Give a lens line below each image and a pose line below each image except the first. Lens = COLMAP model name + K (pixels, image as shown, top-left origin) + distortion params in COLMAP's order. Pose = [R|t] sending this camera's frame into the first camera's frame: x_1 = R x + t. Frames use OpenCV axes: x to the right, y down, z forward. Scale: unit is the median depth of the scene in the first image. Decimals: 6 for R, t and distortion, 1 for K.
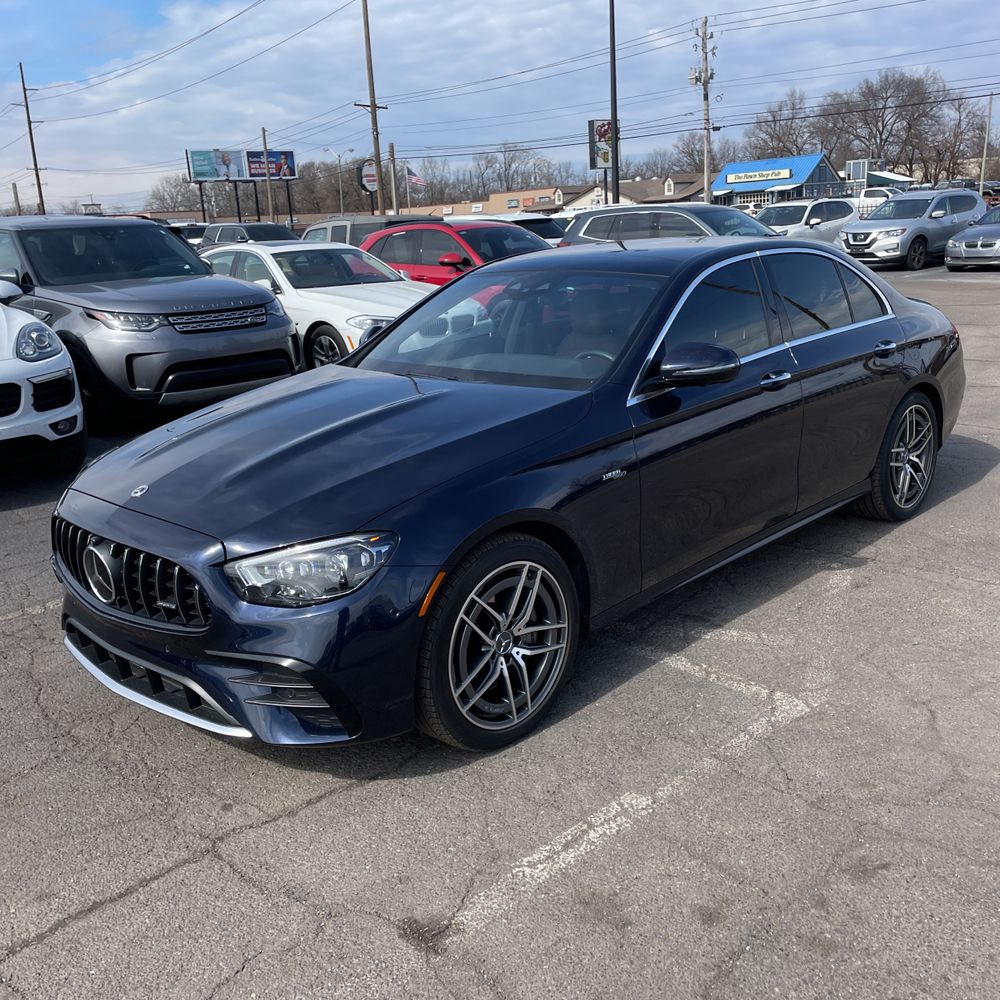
lens RADIAL K [[1028.2, 0, 507.0], [0, 1028.2, 504.4], [0, 0, 1]] dist [0.037215, 0.000000]
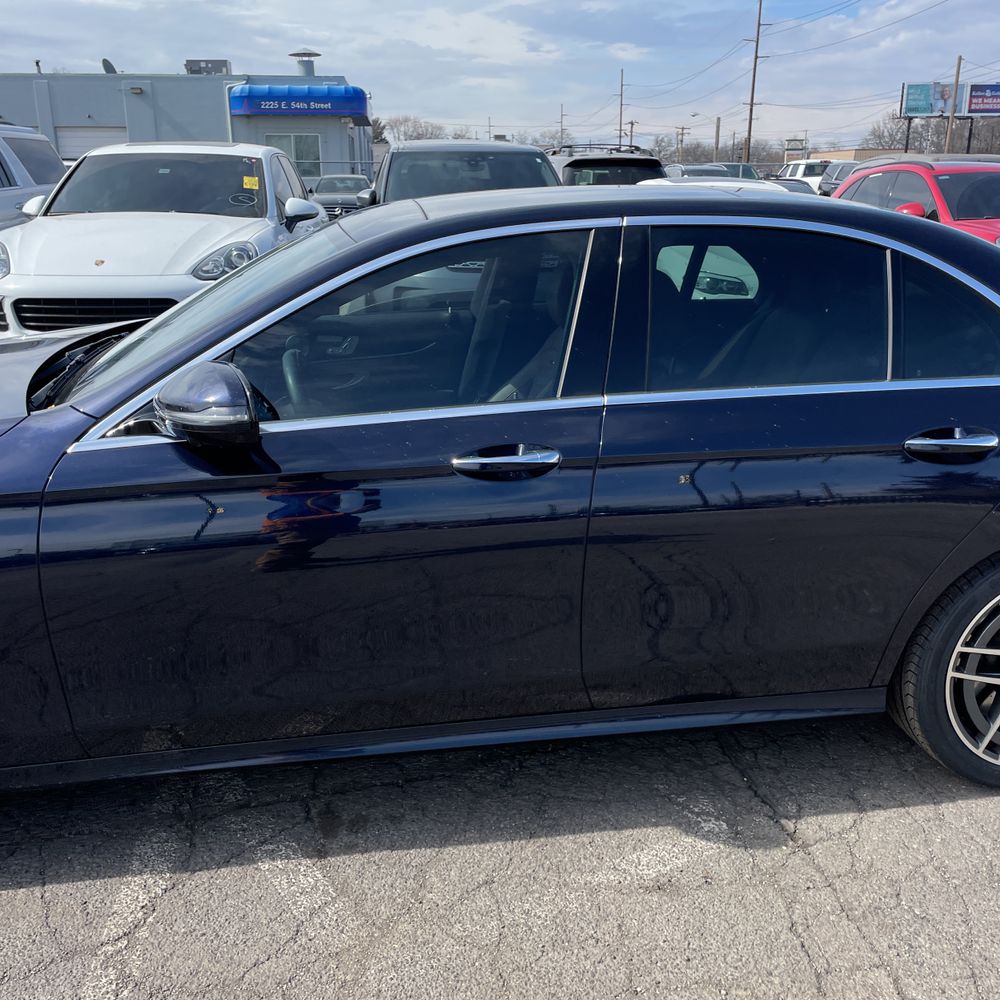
lens RADIAL K [[1028.2, 0, 502.5], [0, 1028.2, 501.9], [0, 0, 1]] dist [0.037215, 0.000000]
pose [[0.790592, 0.233900, -0.565911, 0.230179], [-0.204193, 0.971977, 0.116470, -0.062327], [0.577295, 0.023475, 0.816198, 0.217480]]
